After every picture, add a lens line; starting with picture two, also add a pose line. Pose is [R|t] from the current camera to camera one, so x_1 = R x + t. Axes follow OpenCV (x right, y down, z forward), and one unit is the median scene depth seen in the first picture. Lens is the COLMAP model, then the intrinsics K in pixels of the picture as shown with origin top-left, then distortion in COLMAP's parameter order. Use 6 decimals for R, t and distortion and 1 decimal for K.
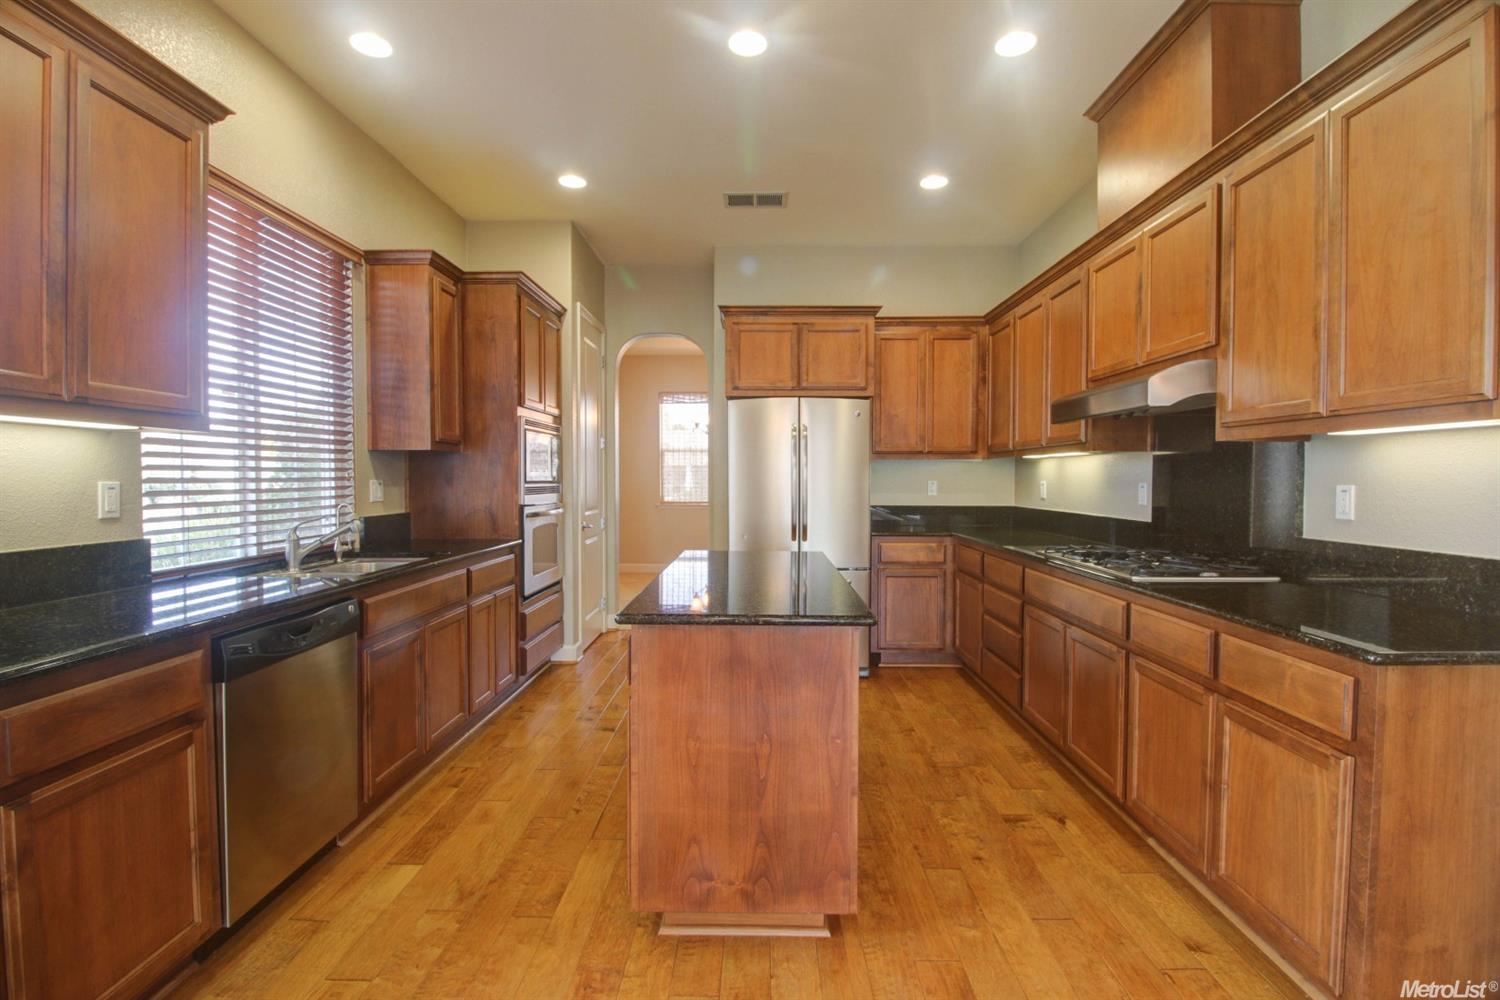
lens RADIAL K [[731.7, 0, 748.6], [0, 731.7, 501.1], [0, 0, 1]] dist [-0.010145, -0.001675]
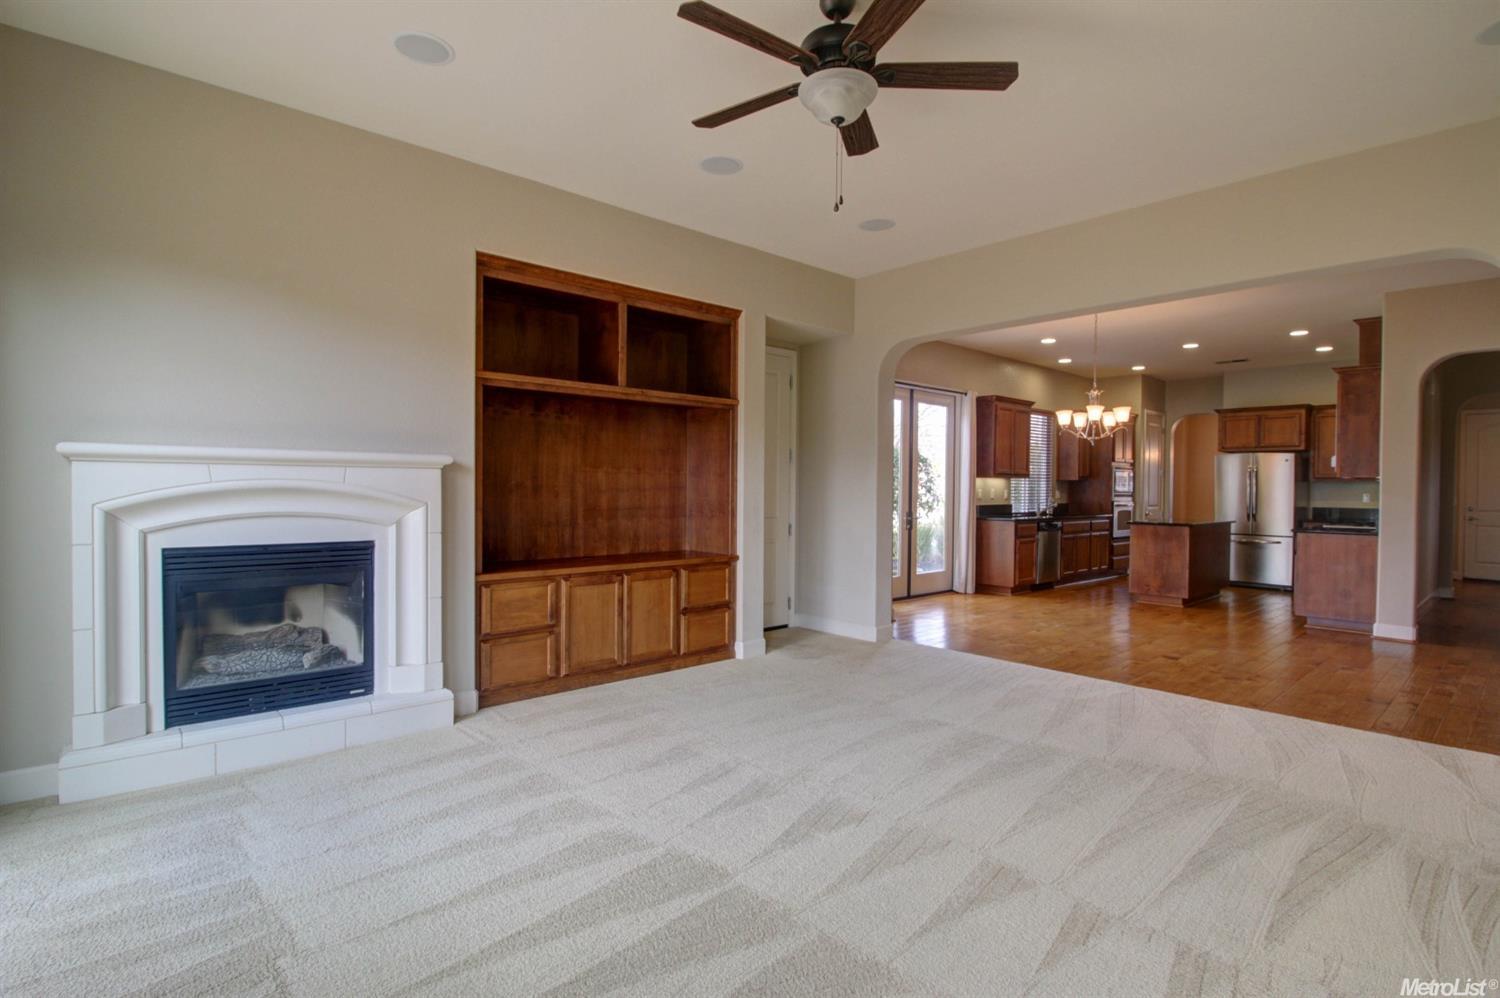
lens RADIAL K [[701.0, 0, 757.3], [0, 701.0, 500.9], [0, 0, 1]] dist [-0.024106, -0.000291]
pose [[0.690812, 0.017437, -0.722825, 0.577196], [-0.028668, 0.999584, -0.003285, 0.047901], [0.722466, 0.022991, 0.691024, -1.542016]]
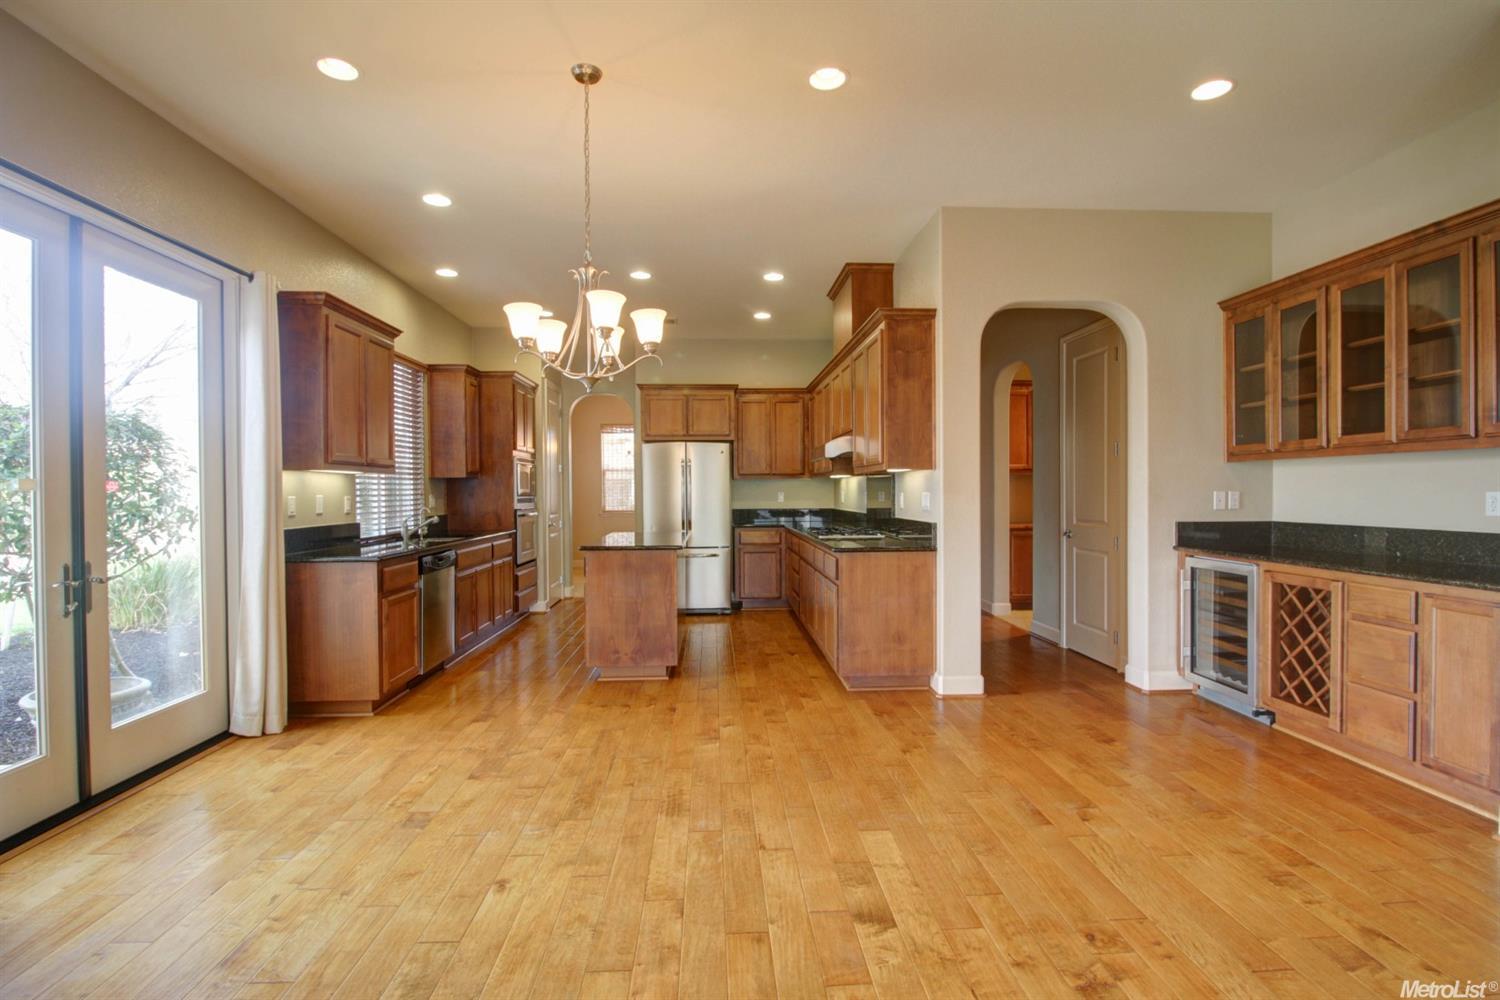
lens RADIAL K [[731.7, 0, 751.0], [0, 731.7, 498.7], [0, 0, 1]] dist [-0.010145, -0.001675]
pose [[0.997022, -0.009794, 0.076499, 0.097295], [0.011345, 0.999738, -0.019867, 0.020312], [-0.076285, 0.020676, 0.996872, -0.698145]]
